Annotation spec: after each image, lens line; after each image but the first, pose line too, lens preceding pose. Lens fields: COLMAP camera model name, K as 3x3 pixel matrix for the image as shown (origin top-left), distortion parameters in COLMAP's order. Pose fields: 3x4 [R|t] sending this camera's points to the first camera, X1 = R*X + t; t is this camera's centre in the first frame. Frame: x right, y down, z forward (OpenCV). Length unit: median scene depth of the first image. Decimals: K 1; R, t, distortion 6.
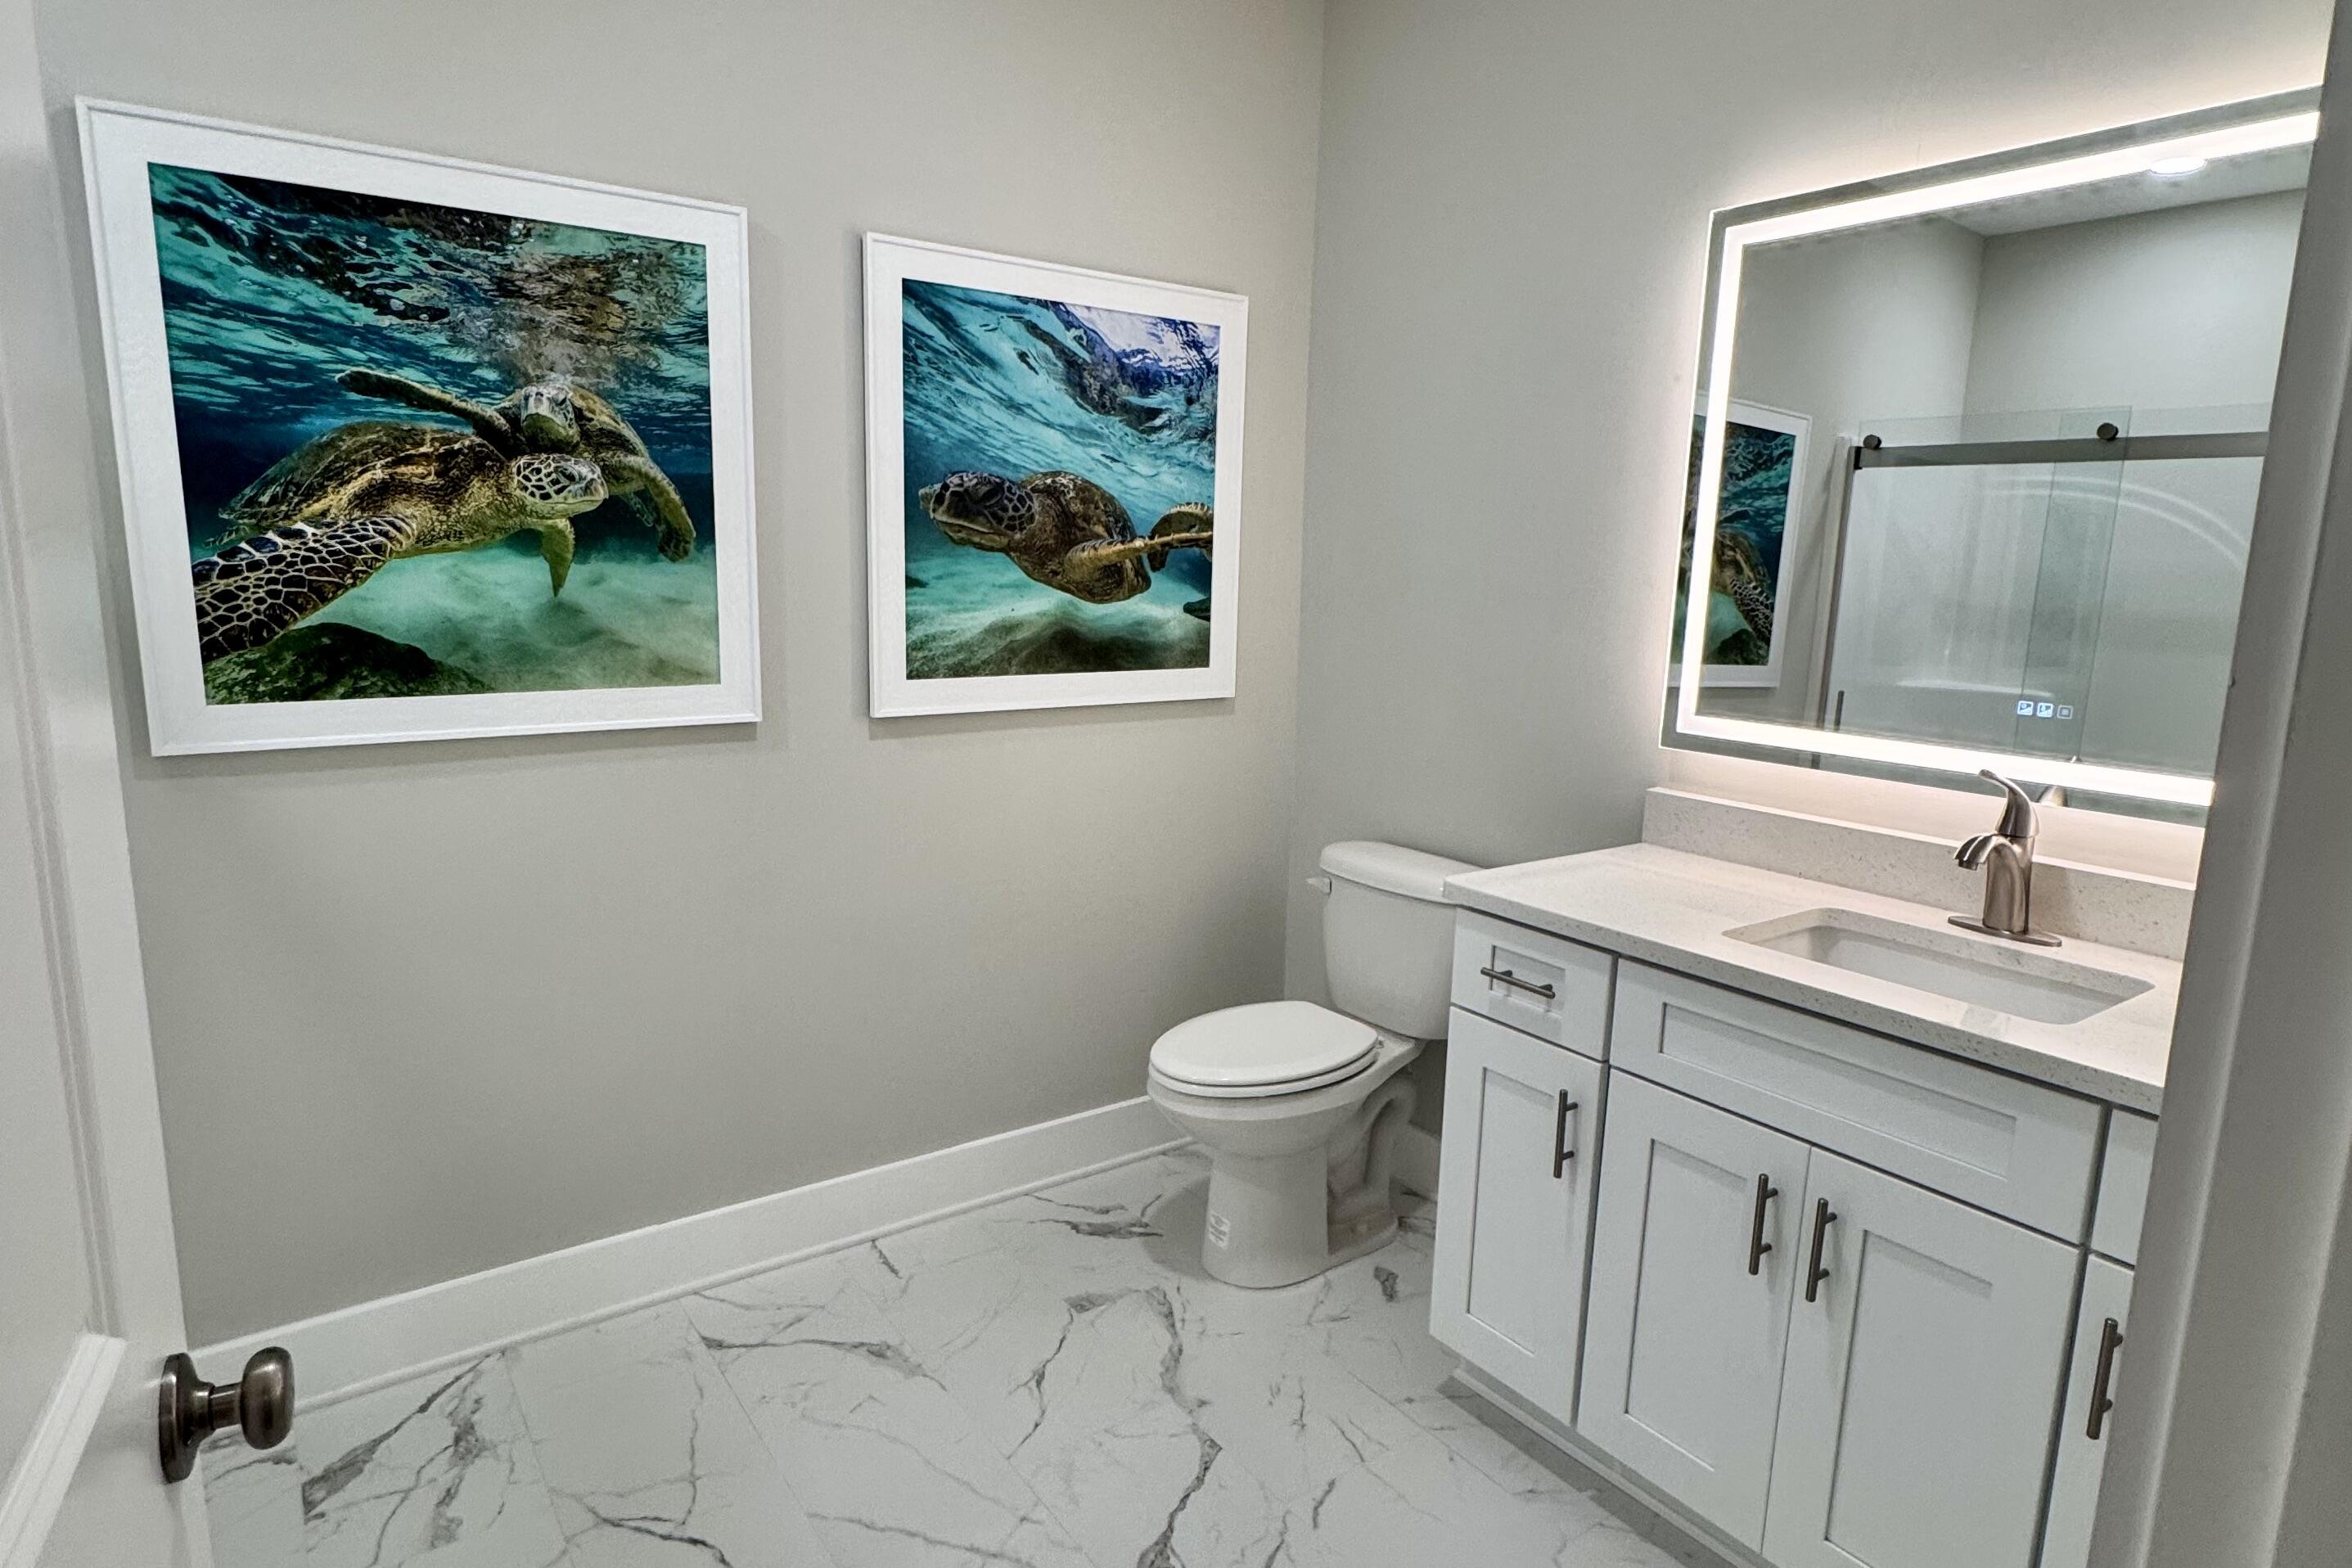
lens RADIAL K [[1289.4, 0, 1177.0], [0, 1289.4, 788.5], [0, 0, 1]] dist [0.002101, 0.001226]
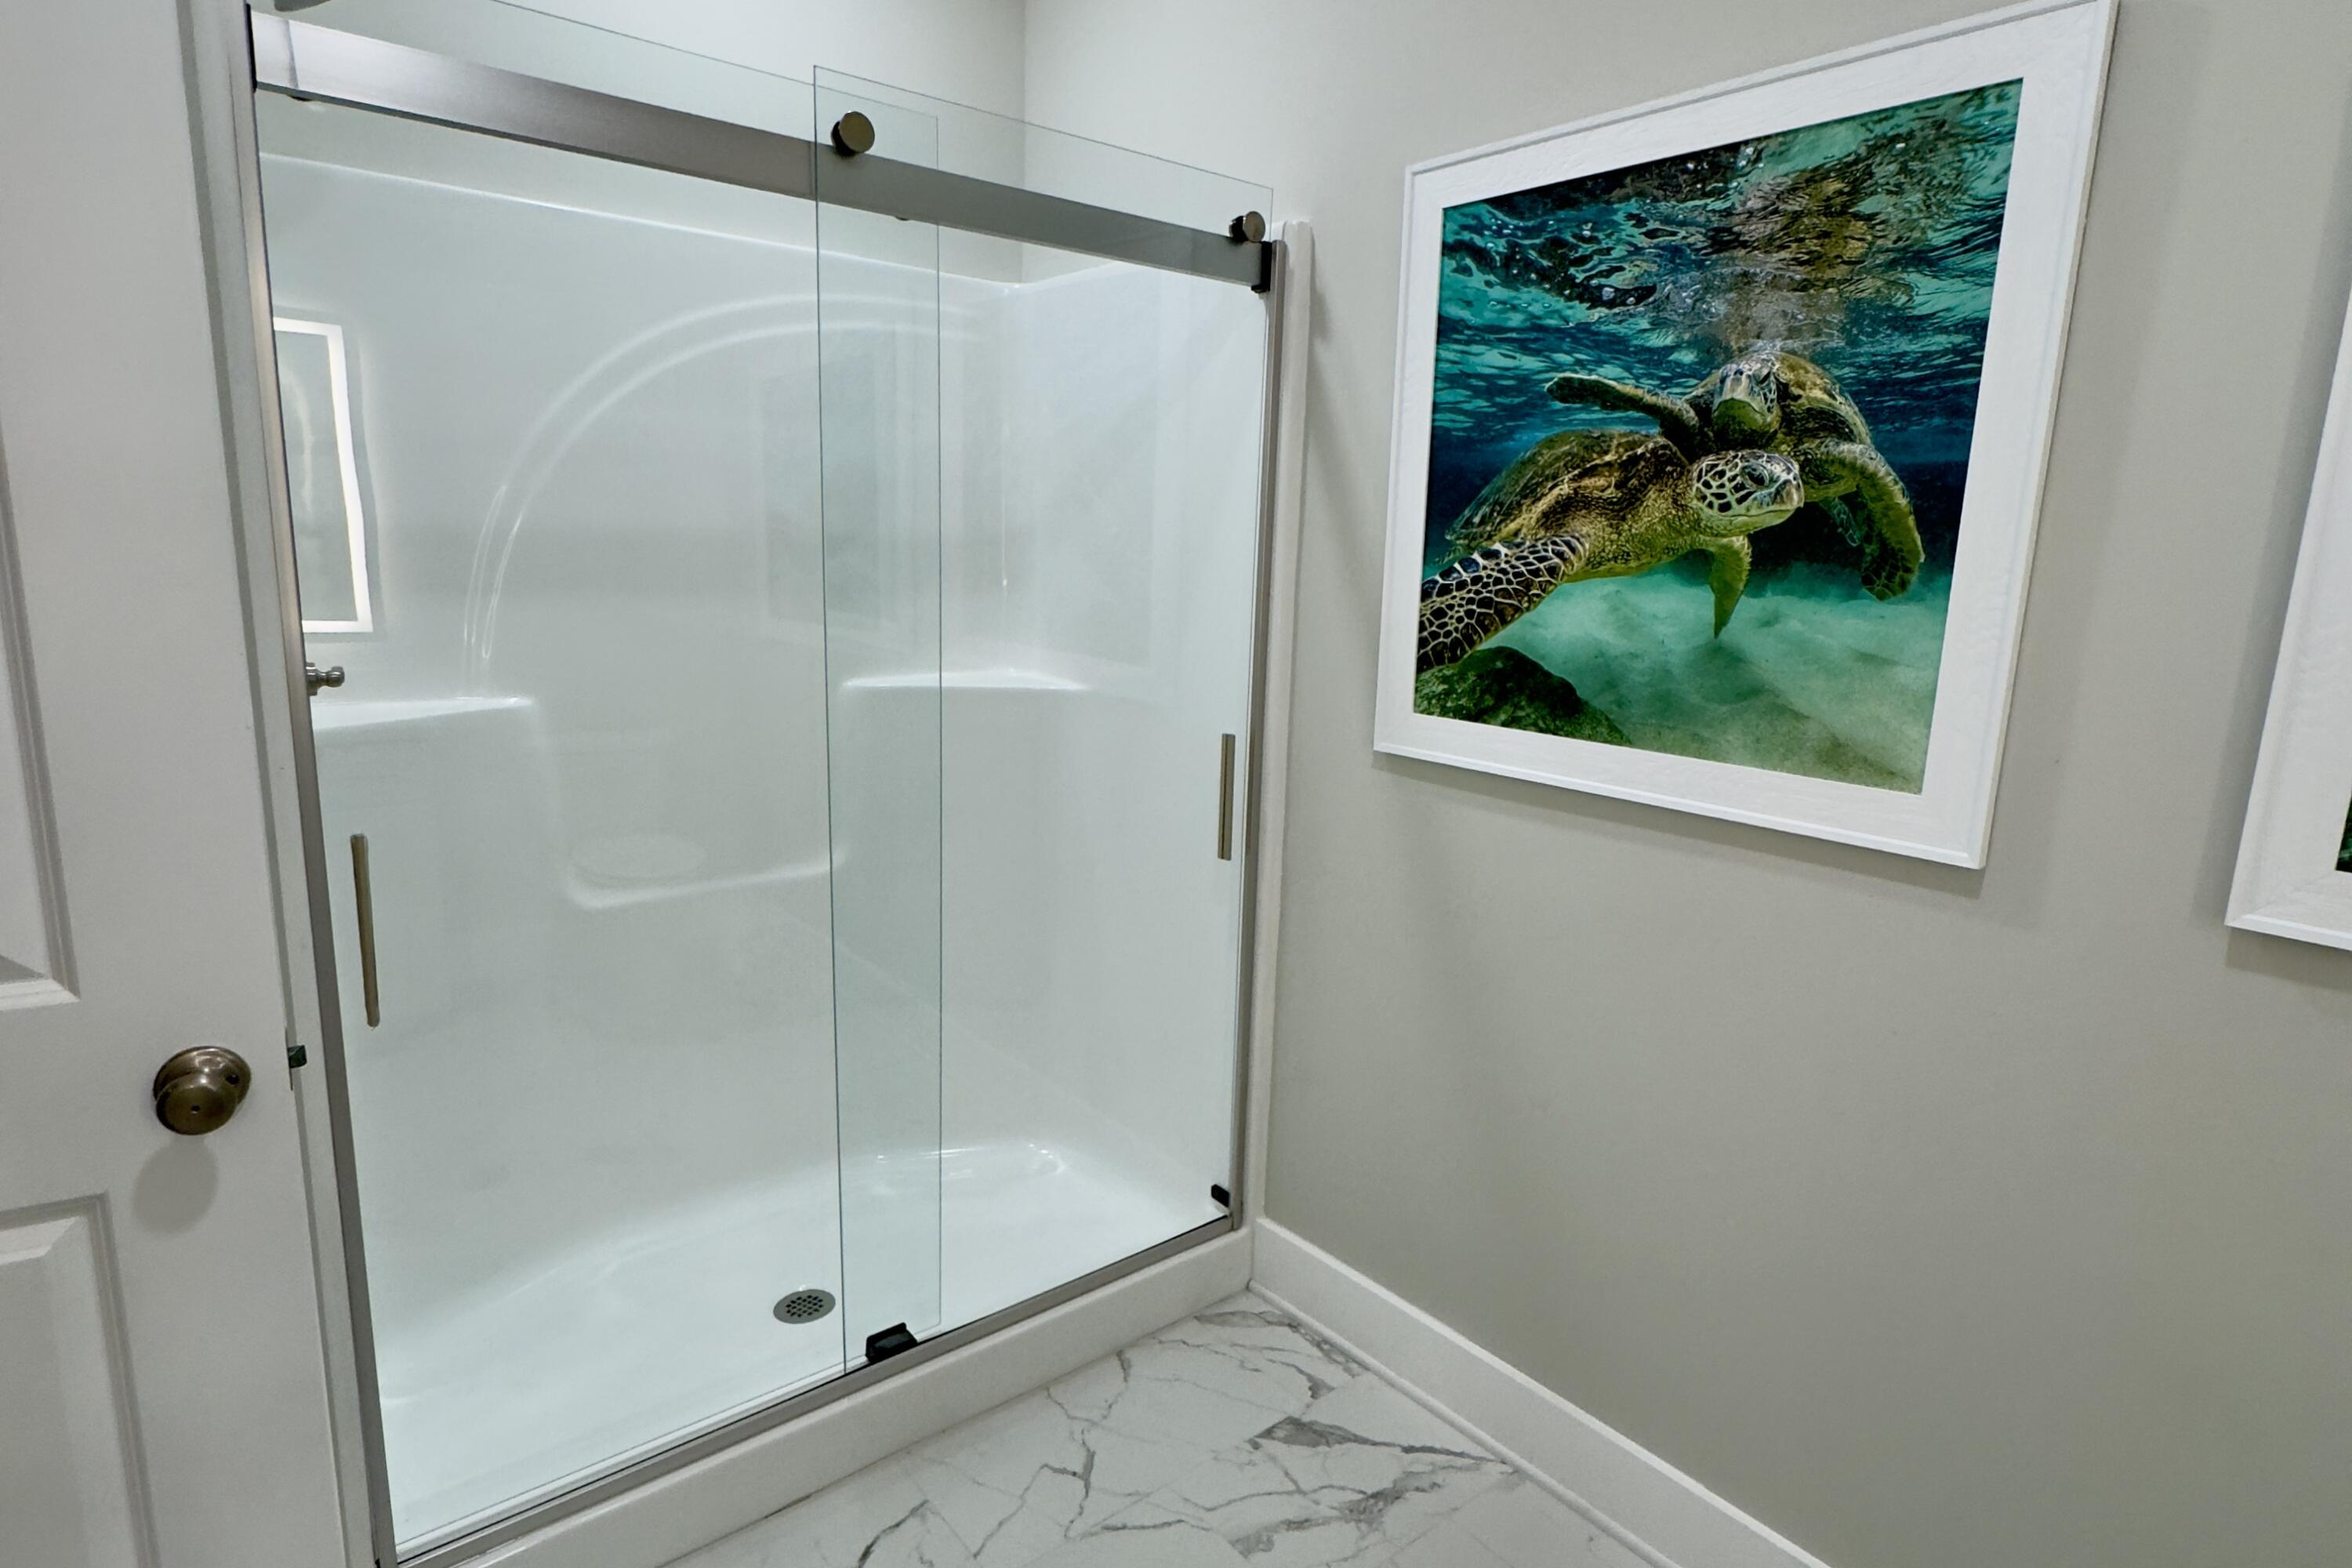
lens RADIAL K [[1289.4, 0, 1177.3], [0, 1289.4, 776.6], [0, 0, 1]] dist [0.002101, 0.001226]
pose [[0.050663, 0.177457, -0.982824, 0.281872], [-0.194799, 0.966942, 0.164548, -0.140483], [0.979534, 0.183117, 0.083557, 0.675787]]
